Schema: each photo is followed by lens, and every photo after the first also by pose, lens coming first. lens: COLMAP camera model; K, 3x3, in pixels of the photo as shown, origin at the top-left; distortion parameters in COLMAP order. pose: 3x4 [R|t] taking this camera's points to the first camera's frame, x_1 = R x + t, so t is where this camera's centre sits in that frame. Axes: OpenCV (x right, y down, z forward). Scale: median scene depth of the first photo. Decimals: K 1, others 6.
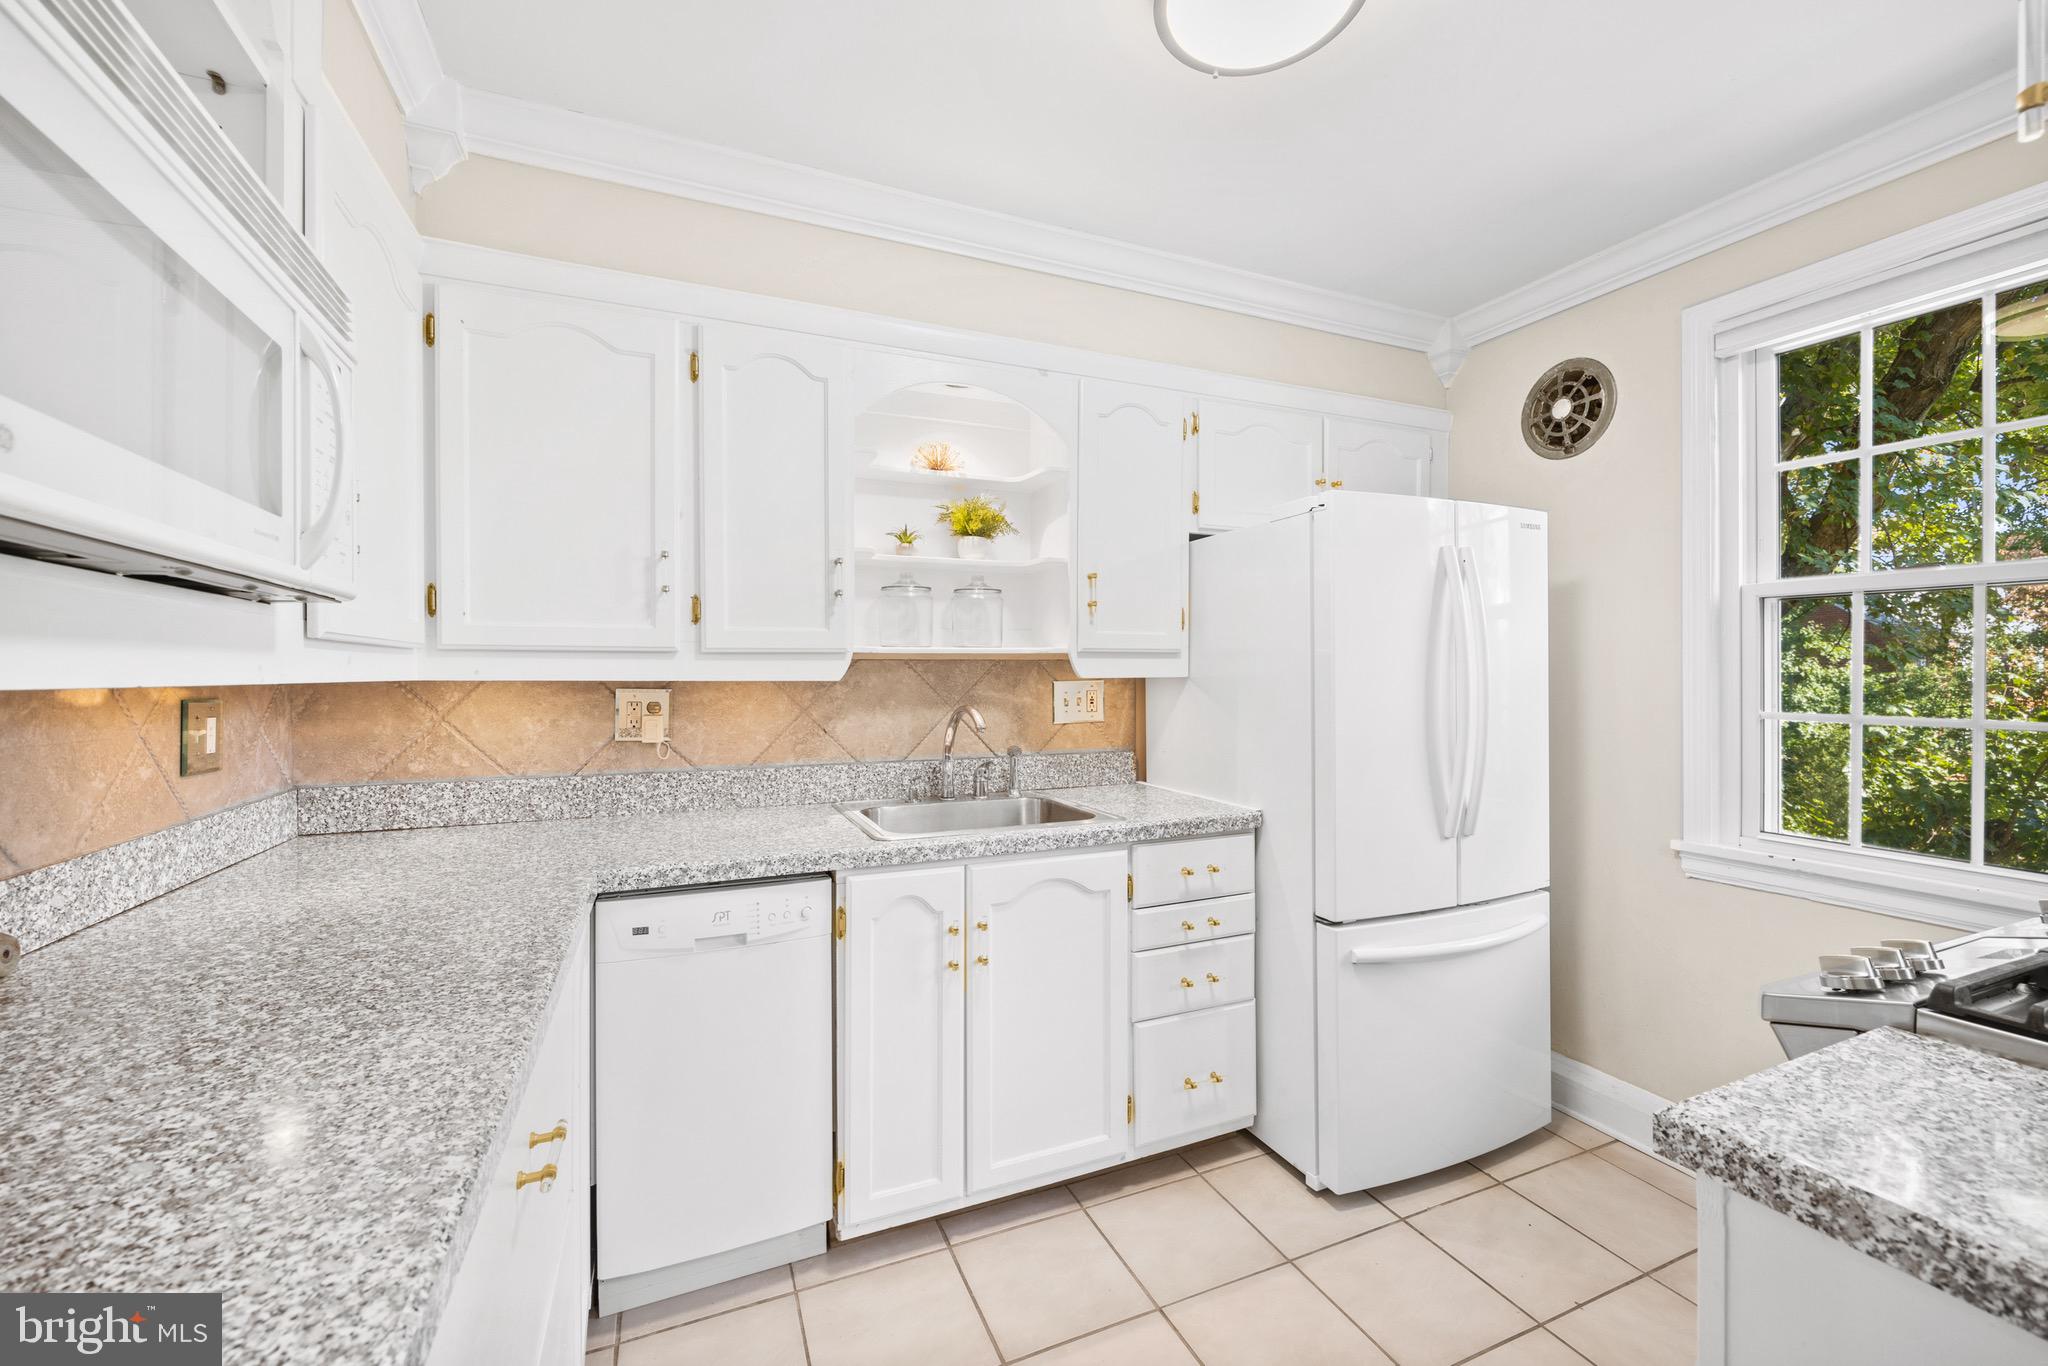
lens RADIAL K [[829.8, 0, 1018.8], [0, 829.8, 671.8], [0, 0, 1]] dist [-0.007522, 0.002627]
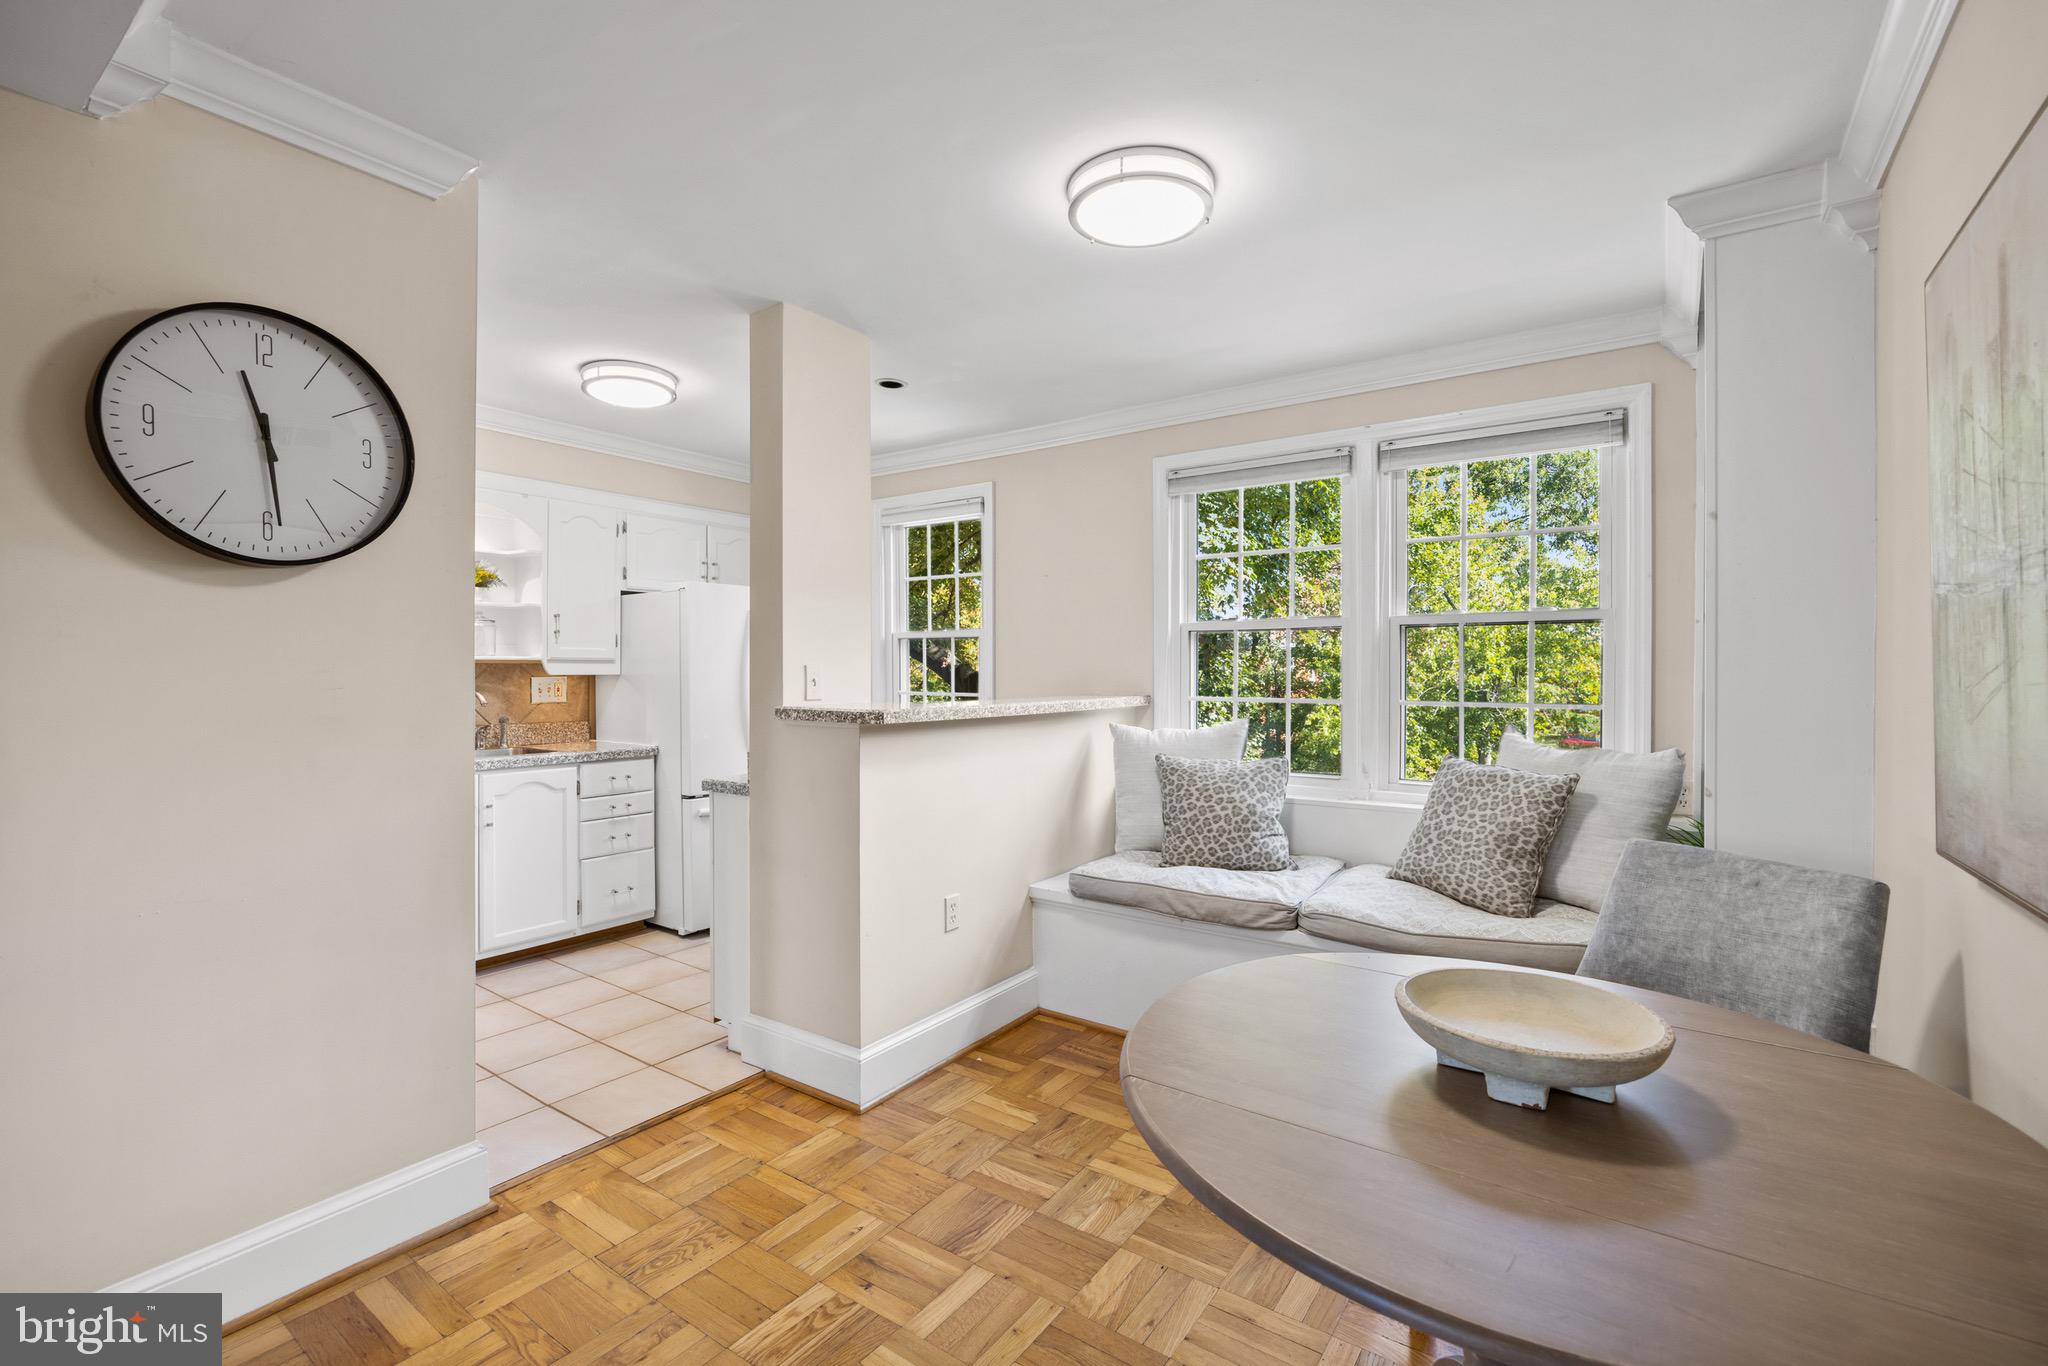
lens RADIAL K [[895.2, 0, 1024.0], [0, 895.2, 683.0], [0, 0, 1]] dist [-0.016723, -0.000024]
pose [[0.852388, -0.001687, 0.522908, -0.054151], [-0.003907, 0.999946, 0.009595, 0.003148], [-0.522896, -0.010221, 0.852335, -1.132586]]
